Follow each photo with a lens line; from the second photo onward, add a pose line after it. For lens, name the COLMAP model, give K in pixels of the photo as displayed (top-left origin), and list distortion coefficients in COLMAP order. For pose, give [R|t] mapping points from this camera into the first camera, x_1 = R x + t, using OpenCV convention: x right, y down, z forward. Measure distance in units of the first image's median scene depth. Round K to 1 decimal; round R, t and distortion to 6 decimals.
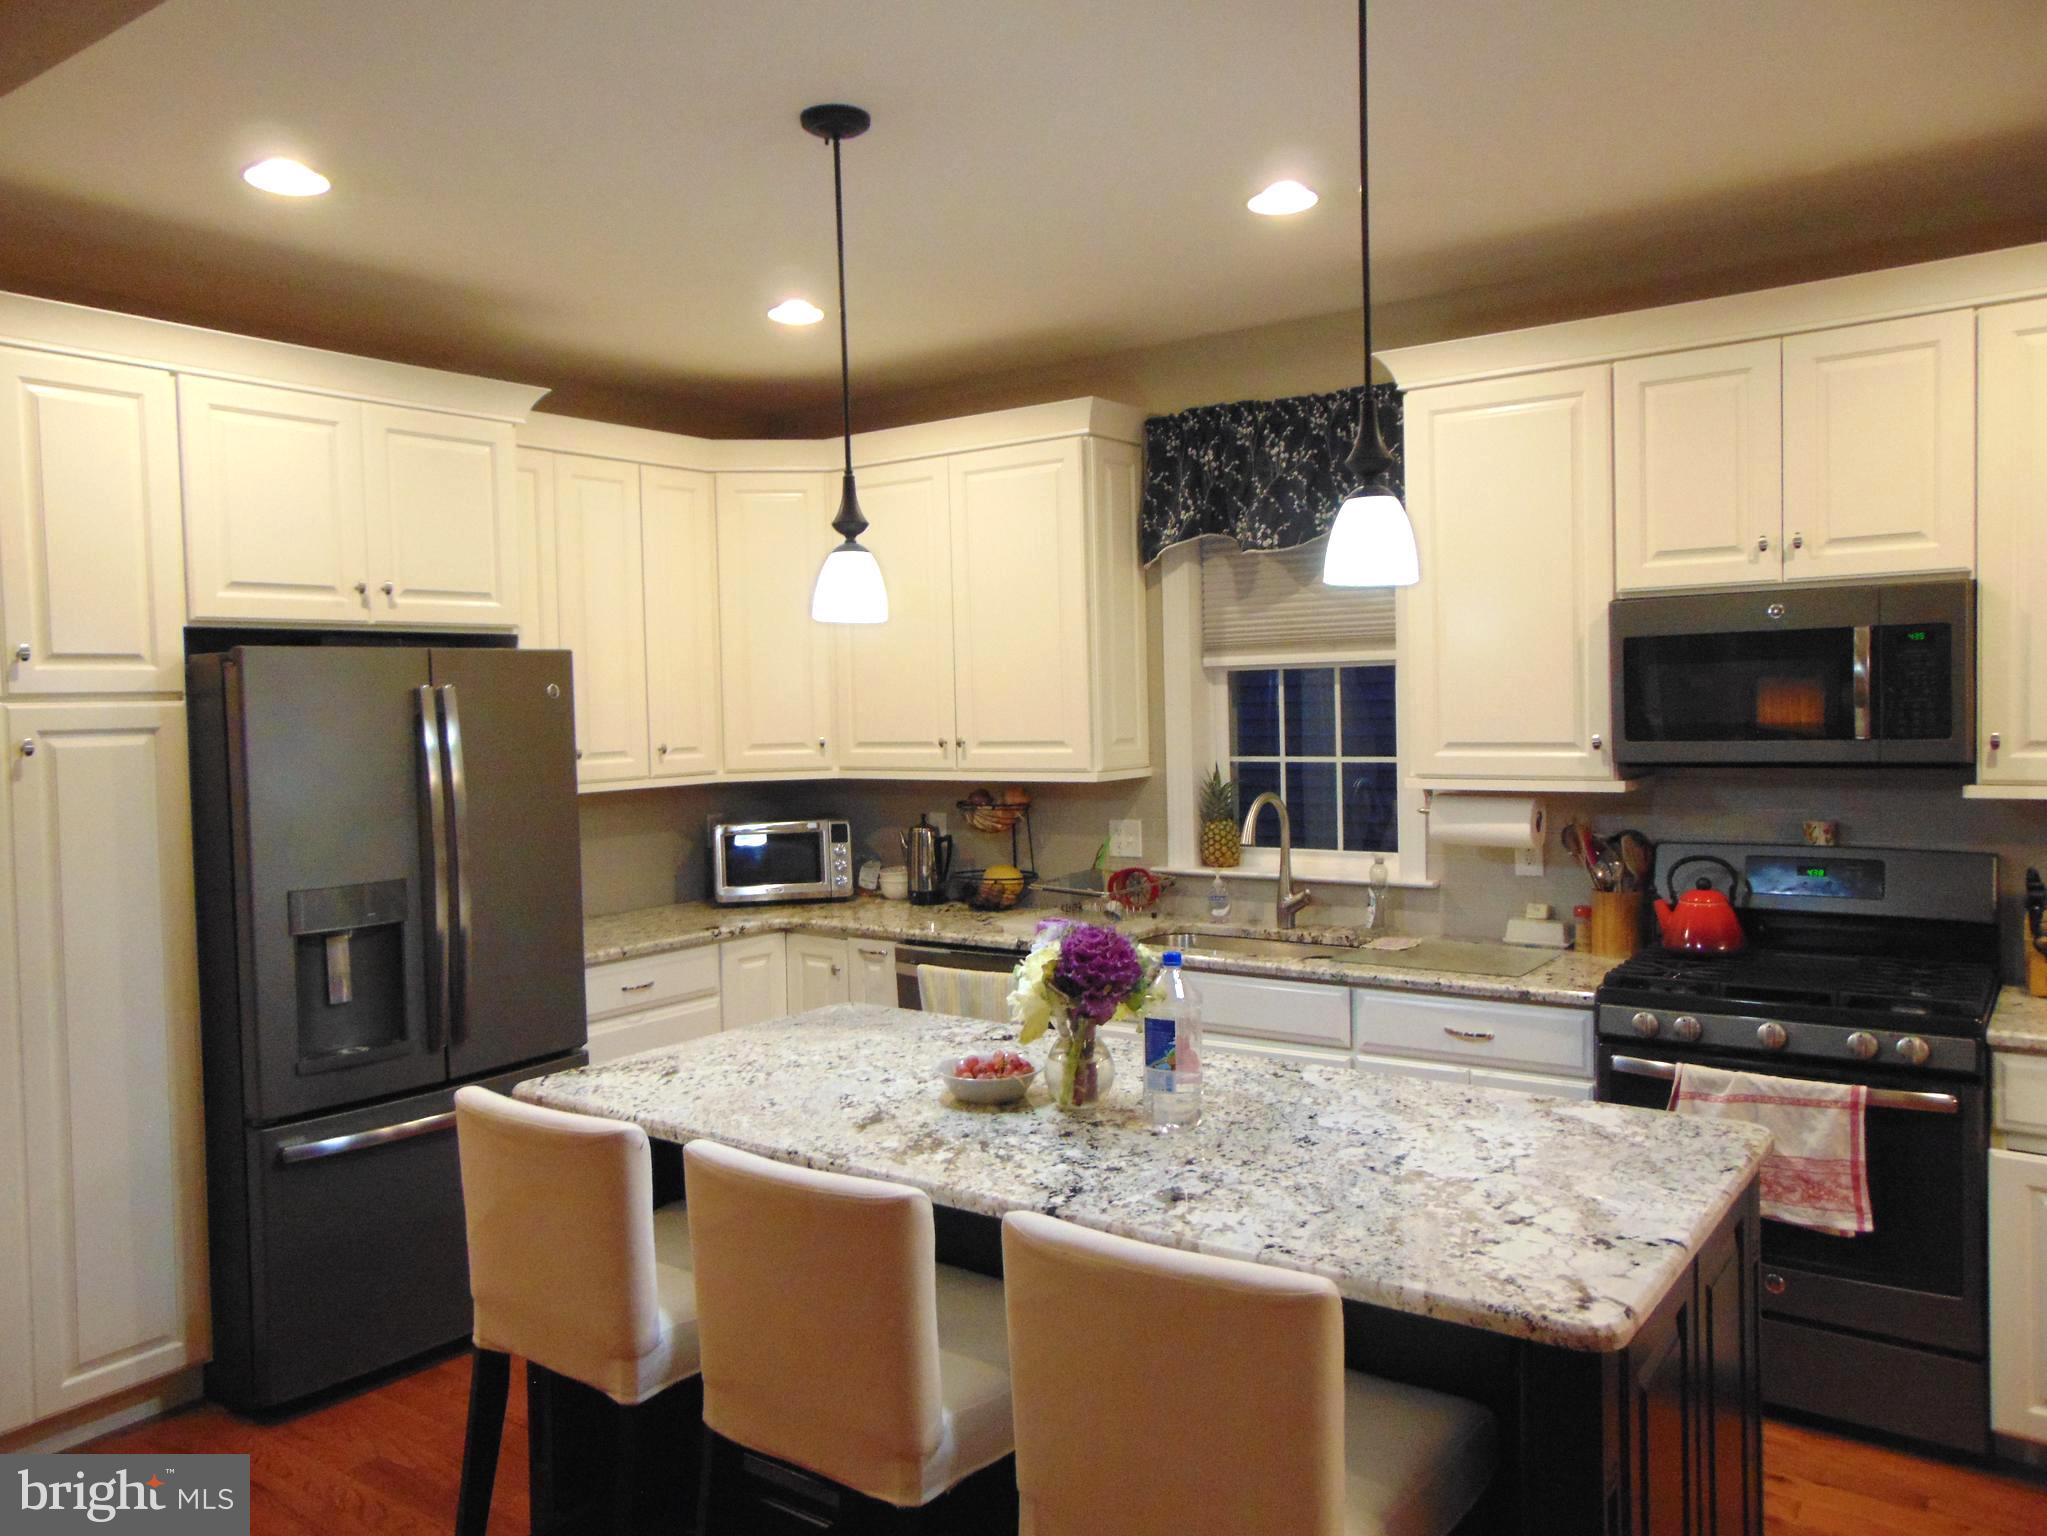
lens RADIAL K [[1523.7, 0, 1016.9], [0, 1523.7, 766.6], [0, 0, 1]] dist [-0.003330, 0.016964]
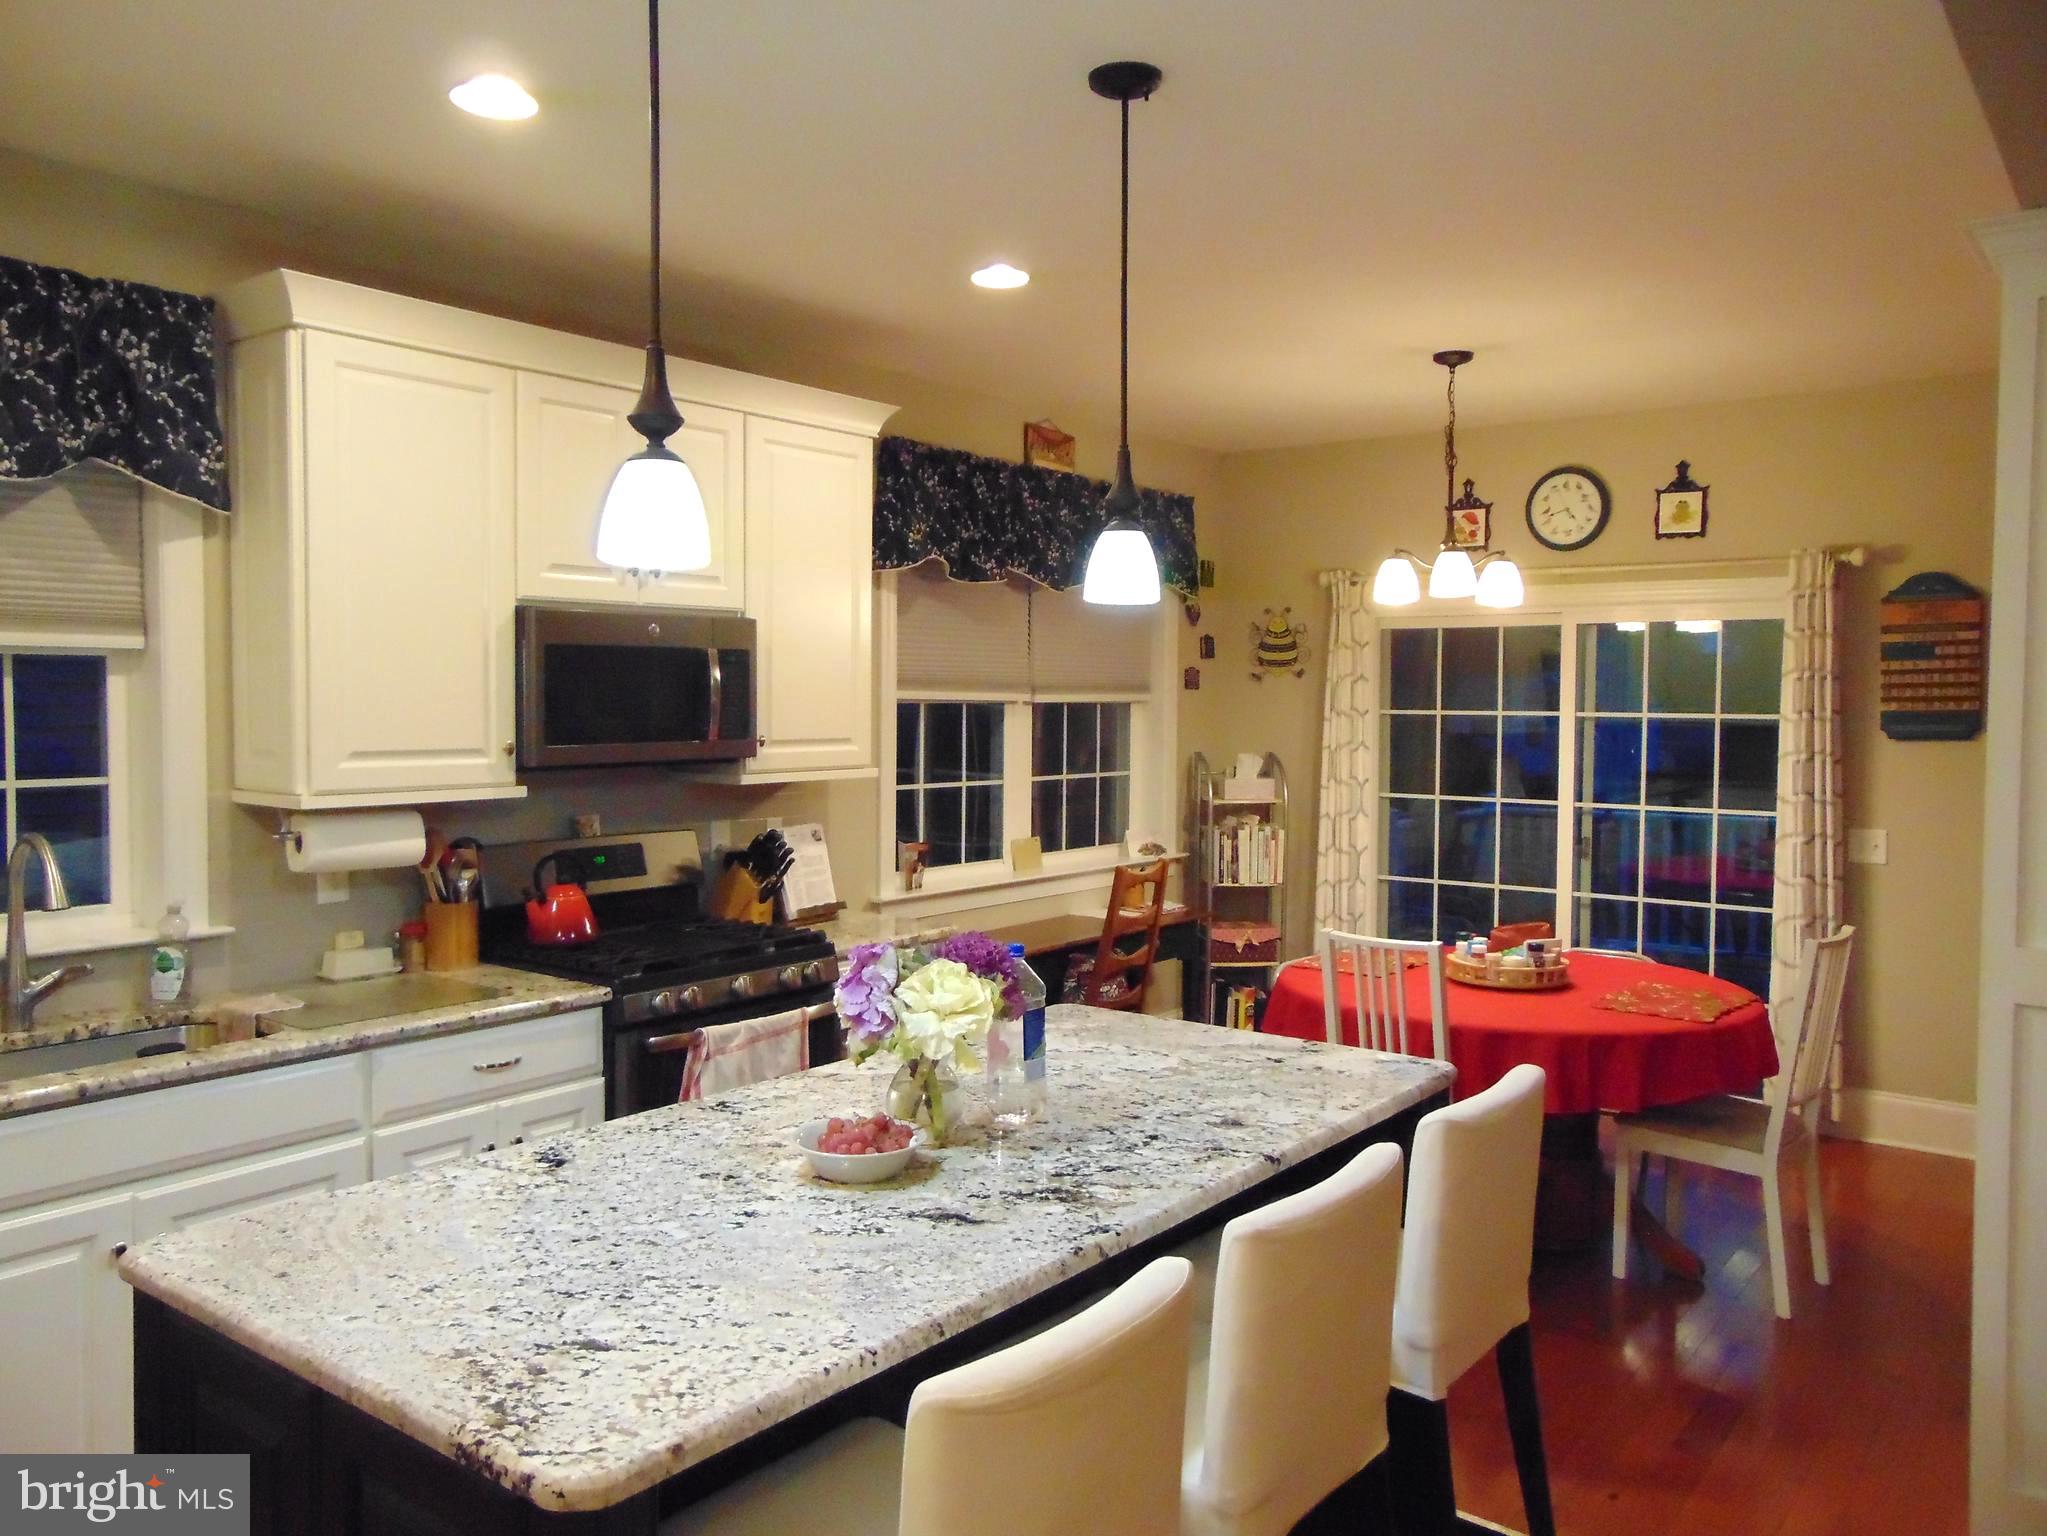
lens RADIAL K [[1523.7, 0, 1013.4], [0, 1523.7, 760.0], [0, 0, 1]] dist [-0.003330, 0.016964]
pose [[0.026199, -0.014978, 0.999545, -0.723311], [0.038770, 0.999151, 0.013955, -0.011285], [-0.998905, 0.038386, 0.026758, 0.772878]]
